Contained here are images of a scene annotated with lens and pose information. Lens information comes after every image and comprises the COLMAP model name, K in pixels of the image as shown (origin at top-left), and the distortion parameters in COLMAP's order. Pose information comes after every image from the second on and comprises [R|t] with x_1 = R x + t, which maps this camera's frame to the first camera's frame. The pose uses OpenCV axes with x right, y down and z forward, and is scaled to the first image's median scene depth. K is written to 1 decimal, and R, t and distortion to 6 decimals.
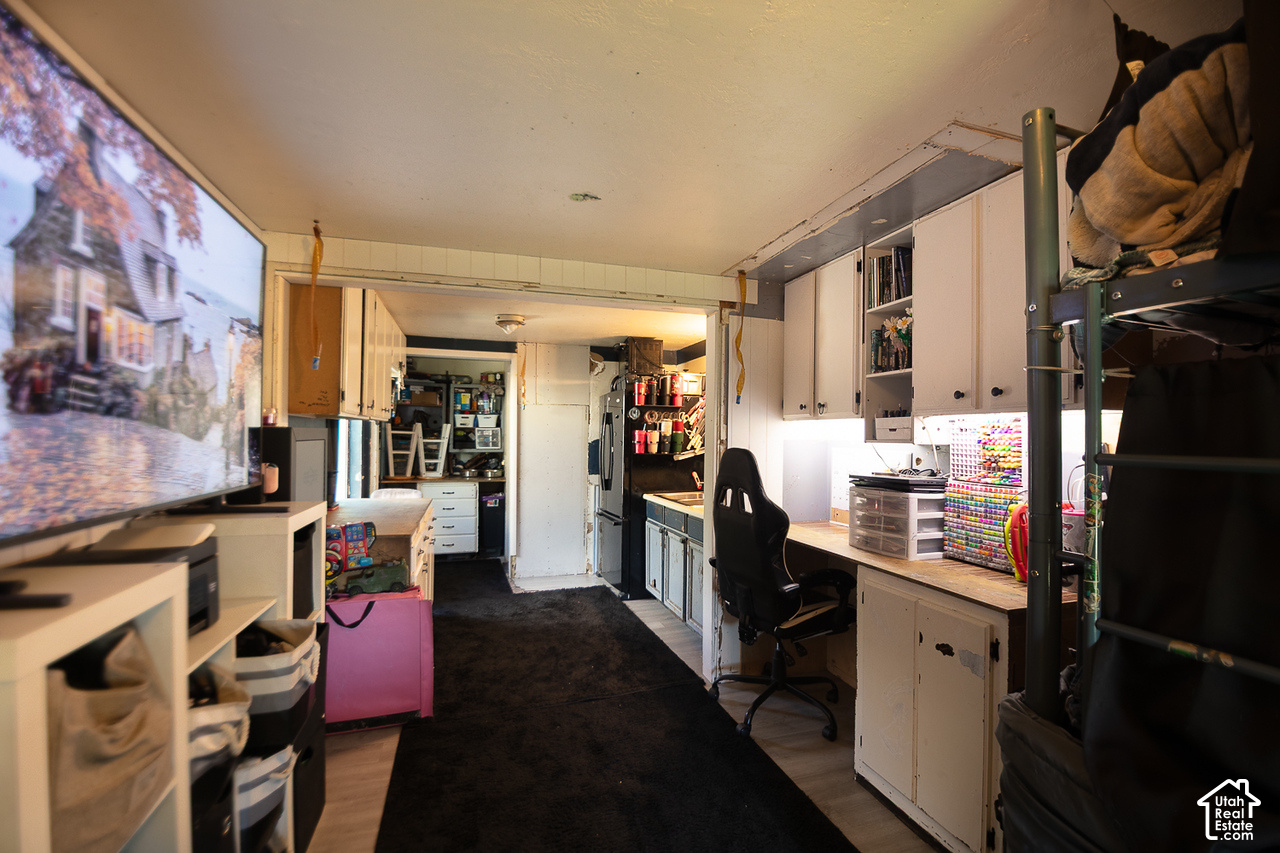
lens RADIAL K [[577.0, 0, 650.1], [0, 577.0, 432.0], [0, 0, 1]] dist [0.000469, 0.000006]
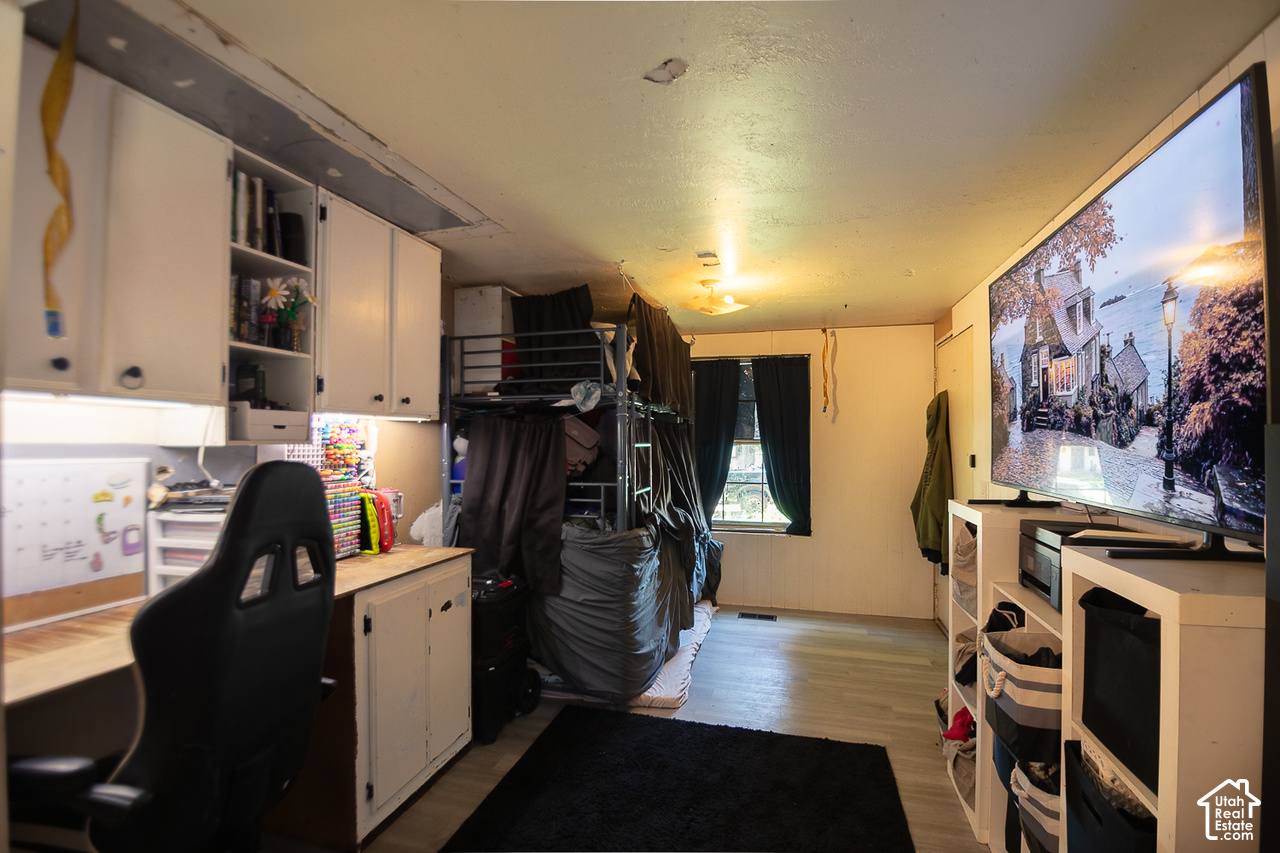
lens RADIAL K [[577.0, 0, 647.5], [0, 577.0, 436.2], [0, 0, 1]] dist [0.000469, 0.000006]
pose [[-0.846698, -0.006122, 0.532038, -0.610742], [-0.012963, 0.999874, -0.009123, 0.013700], [-0.531915, -0.014622, -0.846671, 2.132528]]
